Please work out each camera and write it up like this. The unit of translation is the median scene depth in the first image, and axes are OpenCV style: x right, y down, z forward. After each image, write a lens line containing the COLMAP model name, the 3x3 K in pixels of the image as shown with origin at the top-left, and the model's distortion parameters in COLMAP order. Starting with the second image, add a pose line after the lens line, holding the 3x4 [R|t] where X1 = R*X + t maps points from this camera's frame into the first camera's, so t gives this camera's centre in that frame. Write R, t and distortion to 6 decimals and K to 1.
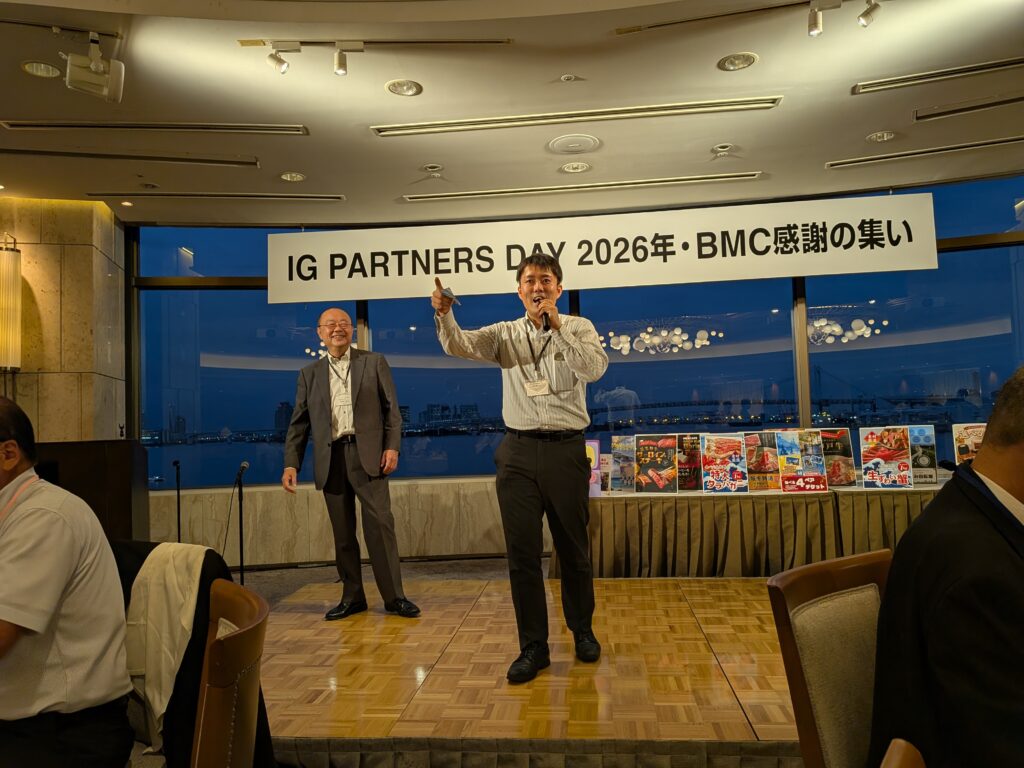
lens RADIAL K [[794.5, 0, 523.4], [0, 794.5, 397.7], [0, 0, 1]] dist [0.085827, -0.148197]
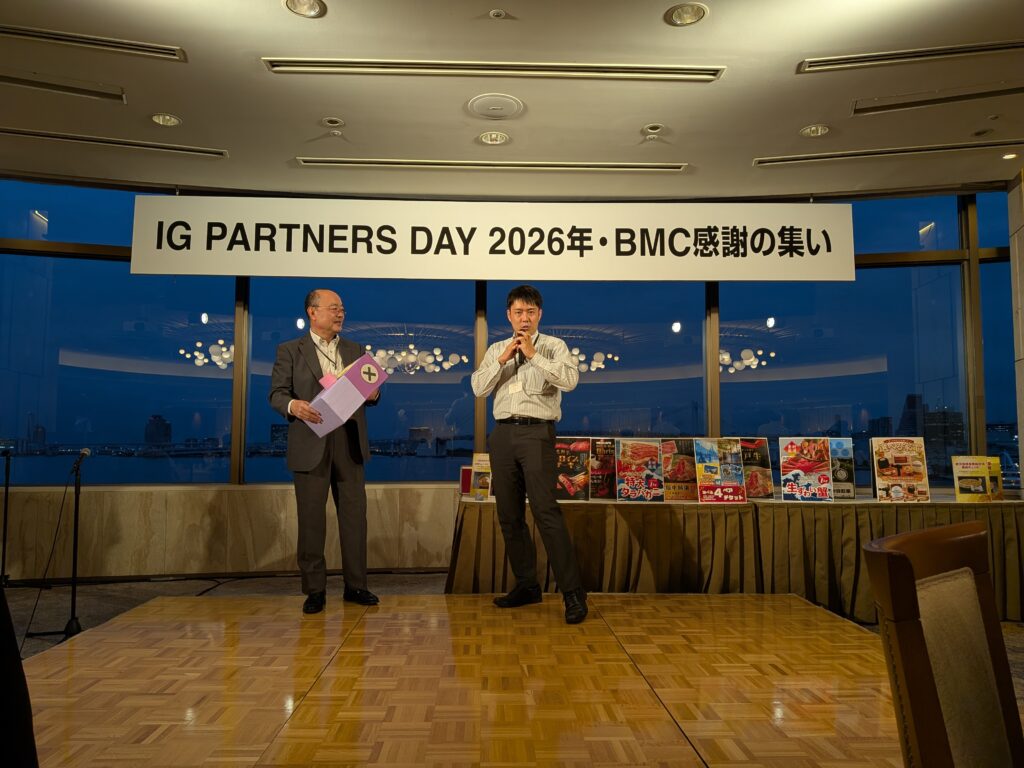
lens RADIAL K [[794.5, 0, 523.4], [0, 794.5, 397.7], [0, 0, 1]] dist [0.085827, -0.148197]
pose [[0.989519, 0.045956, 0.136894, -0.012123], [-0.041772, 0.998573, -0.033286, 0.033048], [-0.138228, 0.027219, 0.990026, 0.097100]]
